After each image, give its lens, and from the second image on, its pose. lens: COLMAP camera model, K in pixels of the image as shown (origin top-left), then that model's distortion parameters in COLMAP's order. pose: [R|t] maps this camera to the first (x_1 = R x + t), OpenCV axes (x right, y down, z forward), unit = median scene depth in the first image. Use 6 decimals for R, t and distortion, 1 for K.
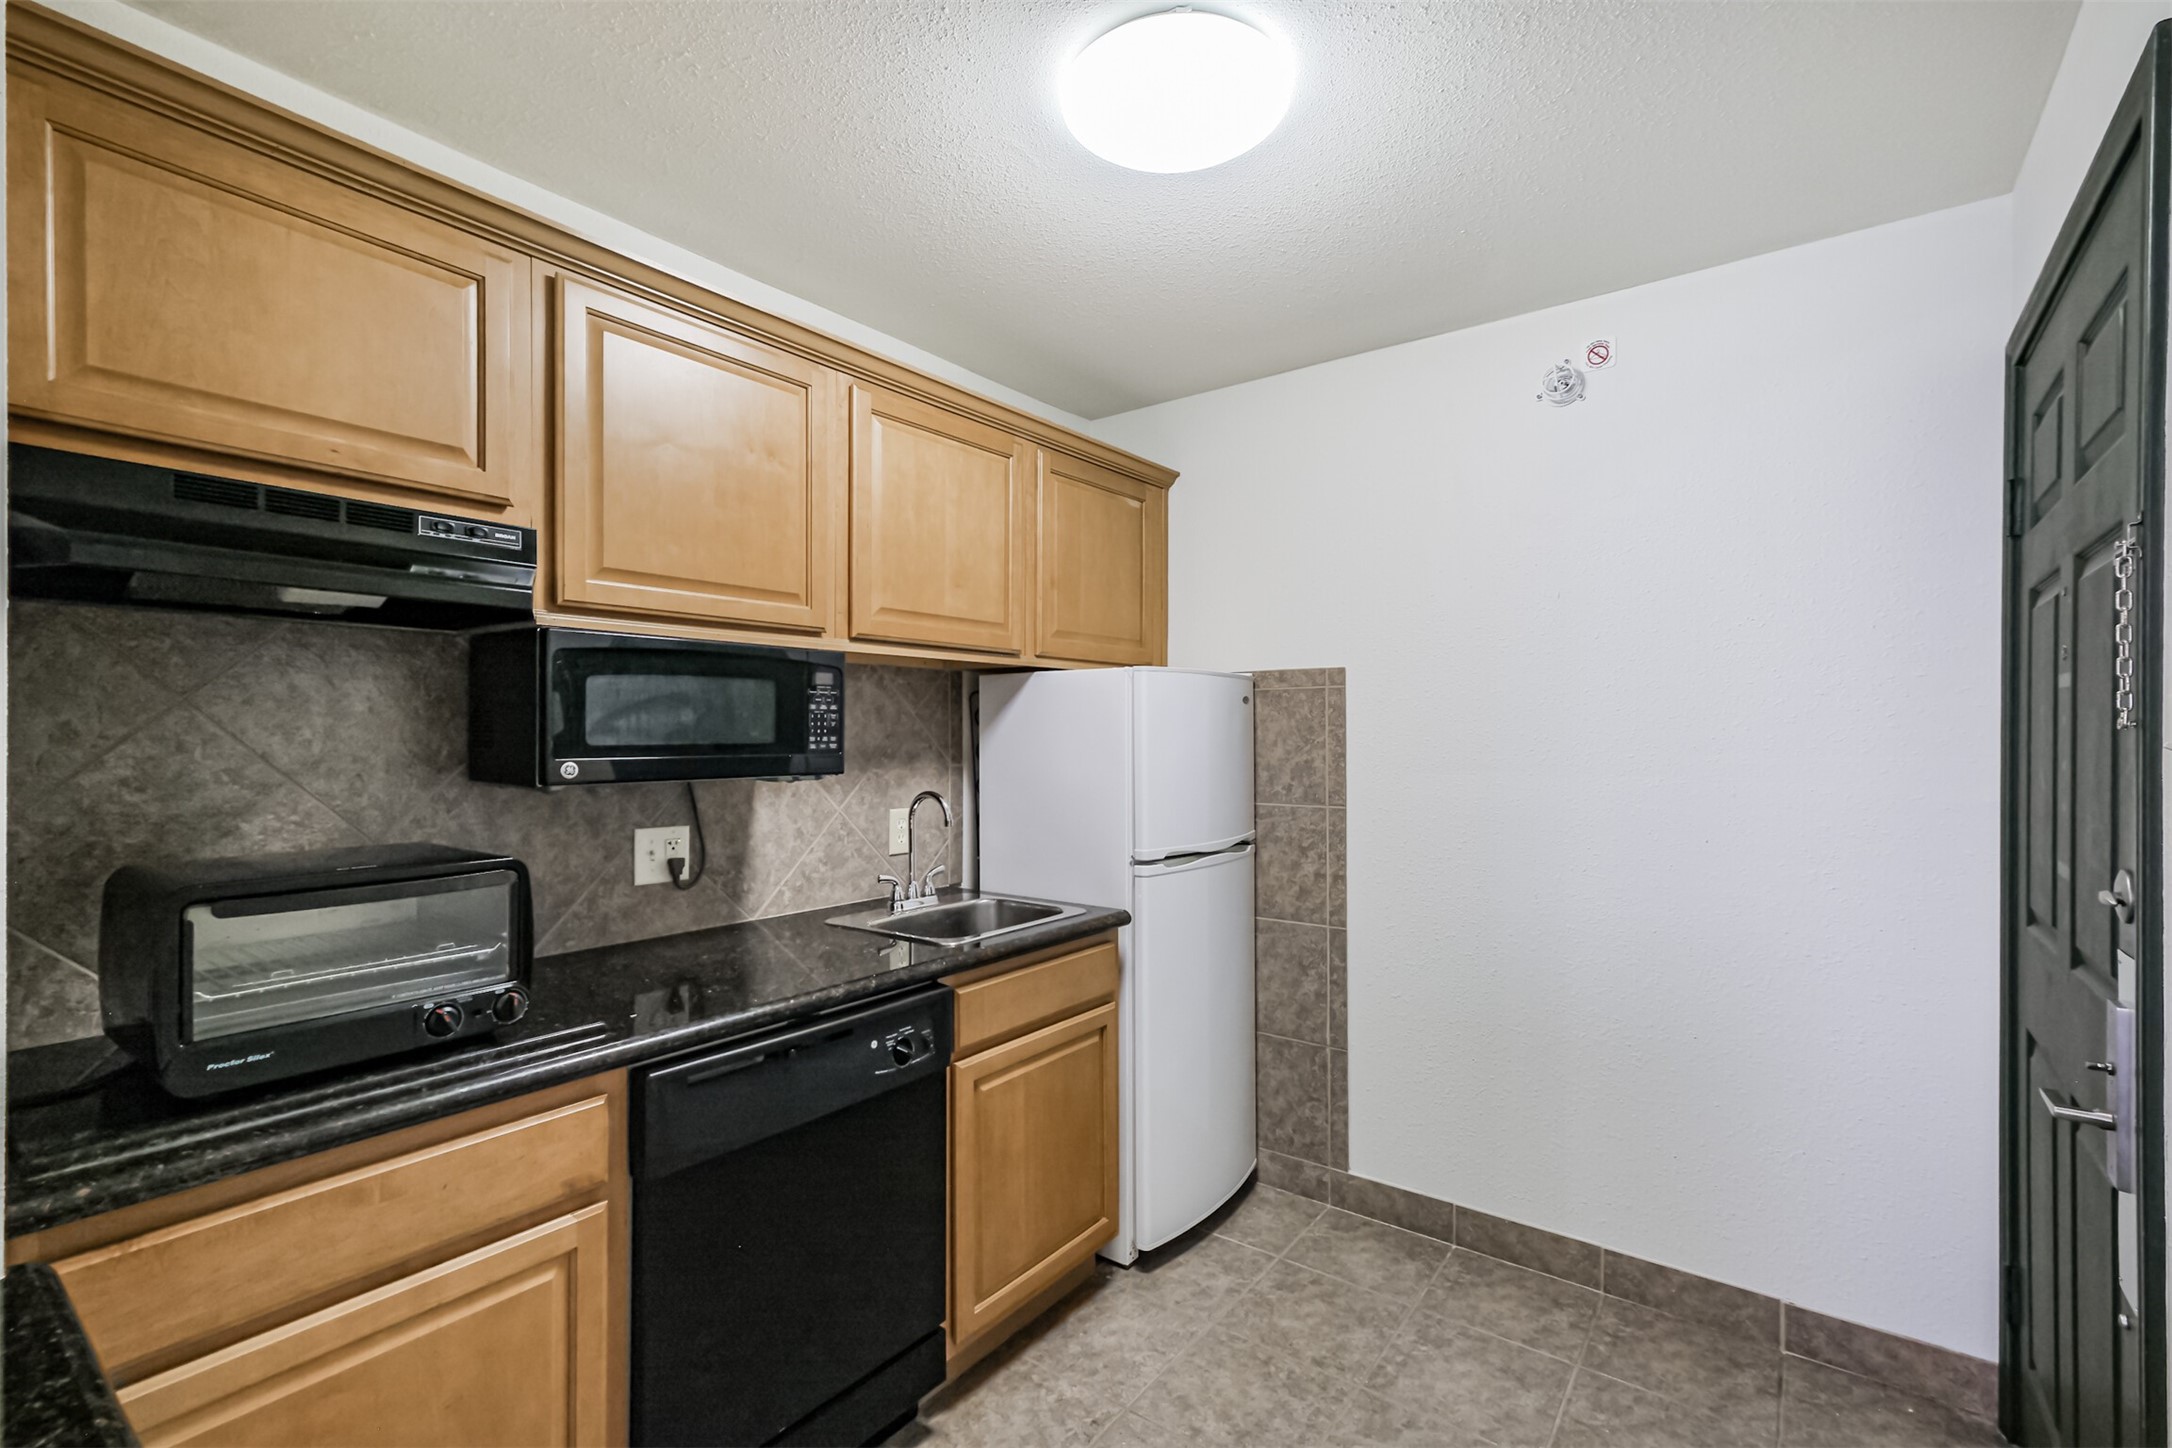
lens RADIAL K [[942.2, 0, 1087.9], [0, 942.2, 734.2], [0, 0, 1]] dist [0.001247, 0.000123]
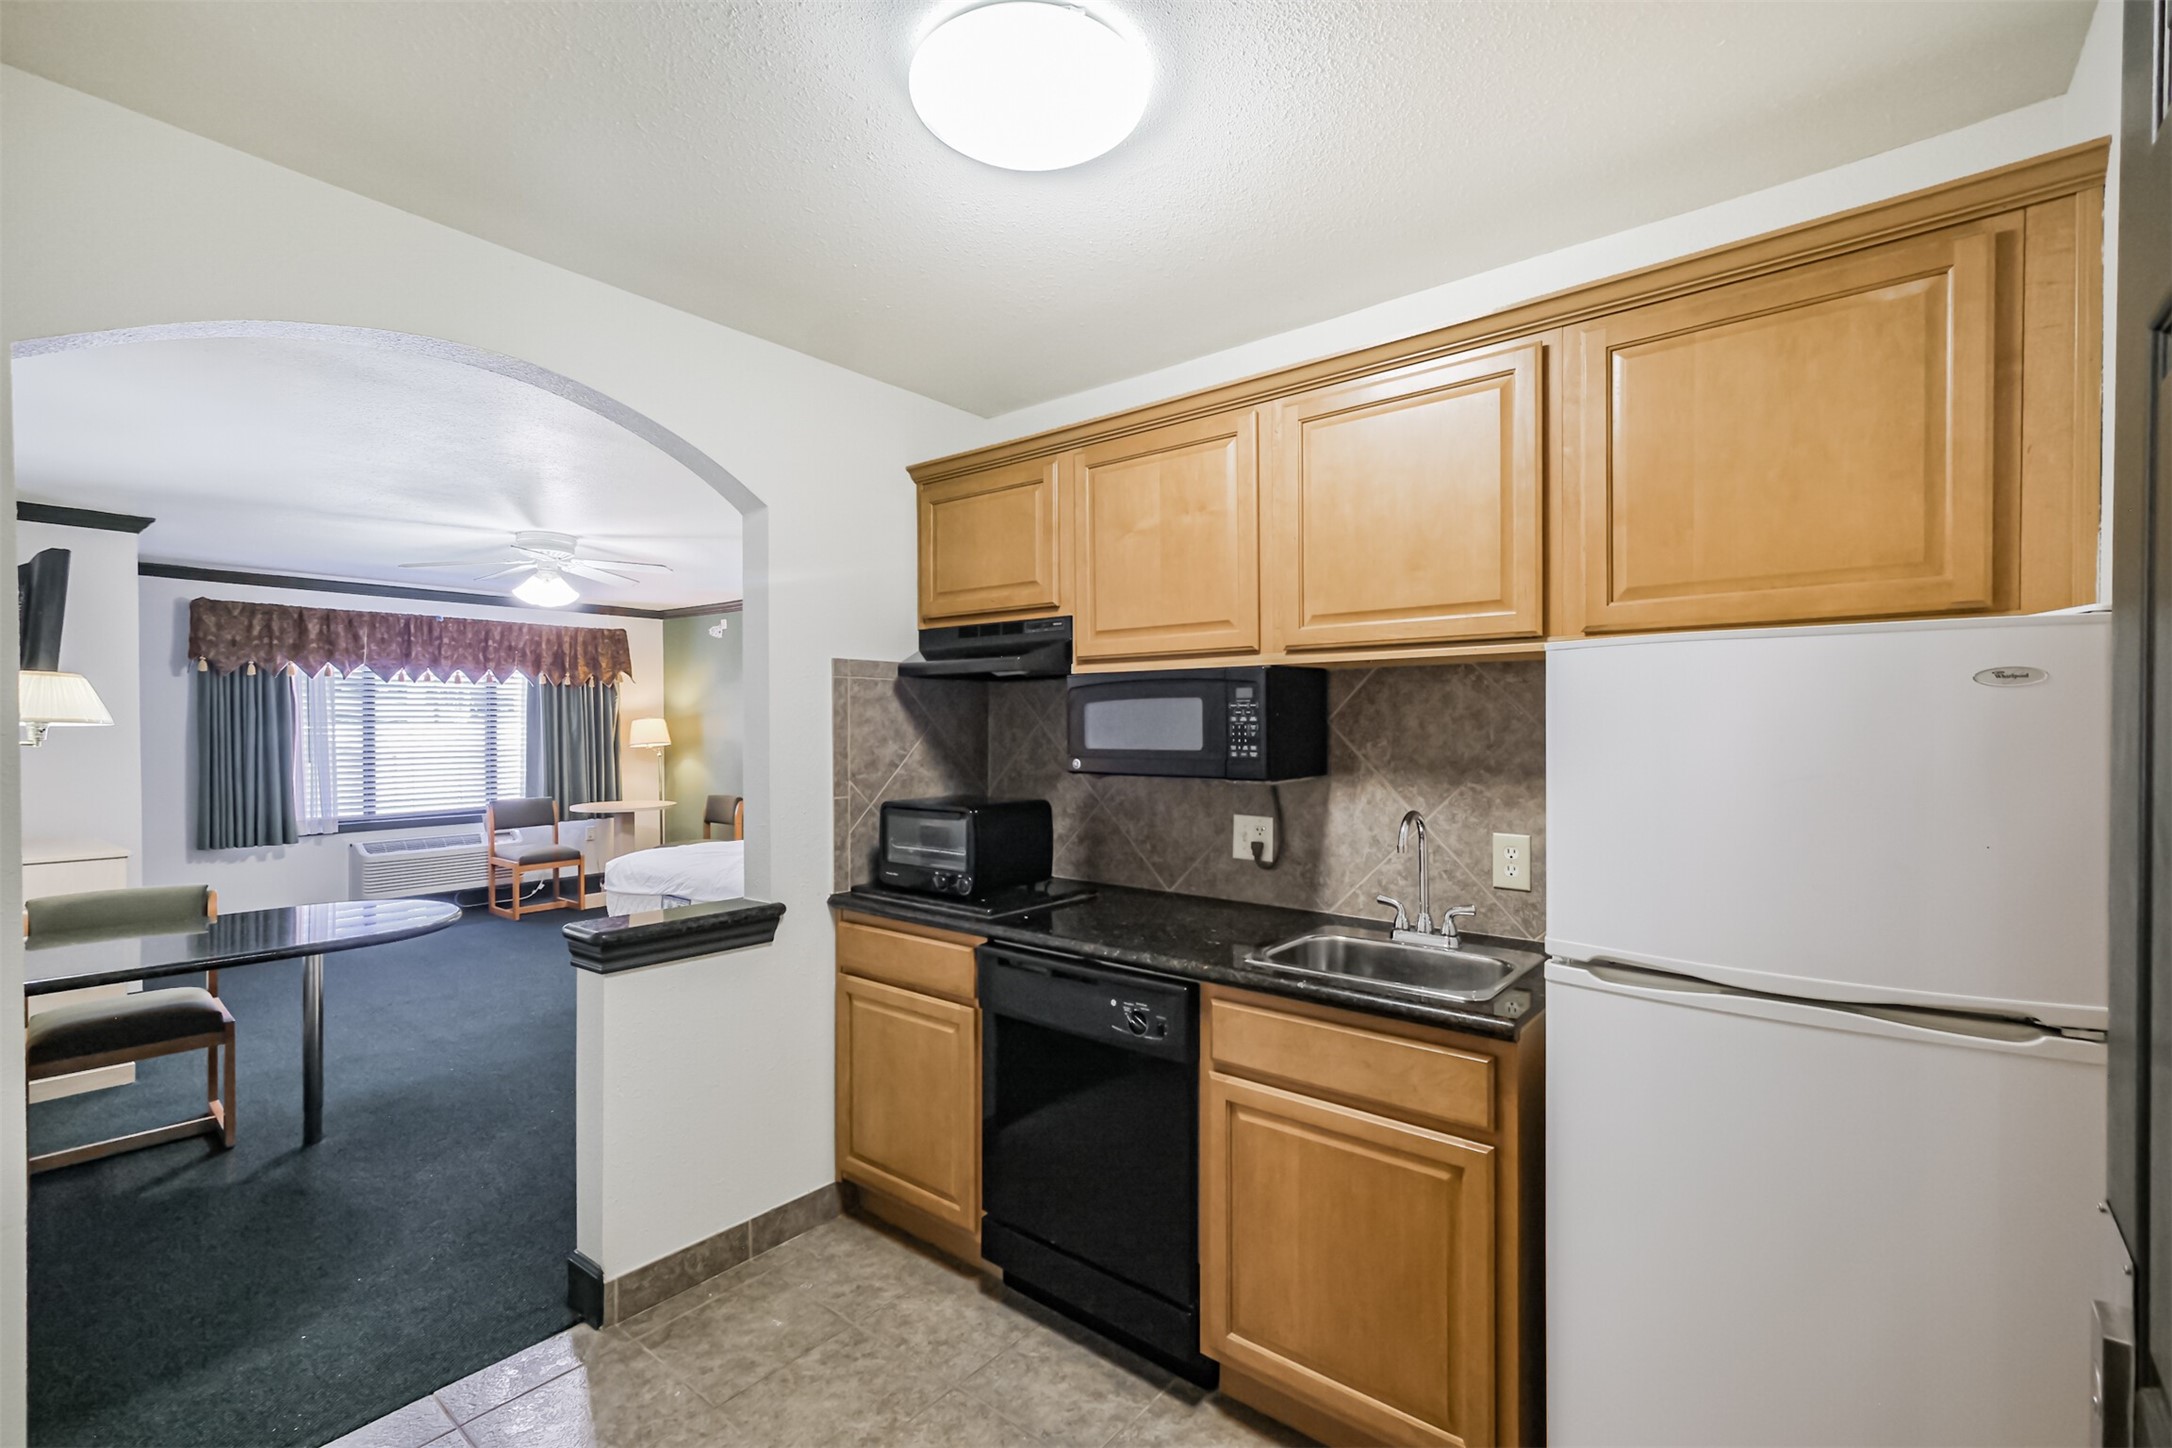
lens RADIAL K [[942.2, 0, 1087.9], [0, 942.2, 734.2], [0, 0, 1]] dist [0.001247, 0.000123]
pose [[-0.032435, 0.010232, -0.999421, 0.816153], [0.001161, 0.999947, 0.010200, -0.022086], [0.999473, -0.000829, -0.032445, 0.843068]]
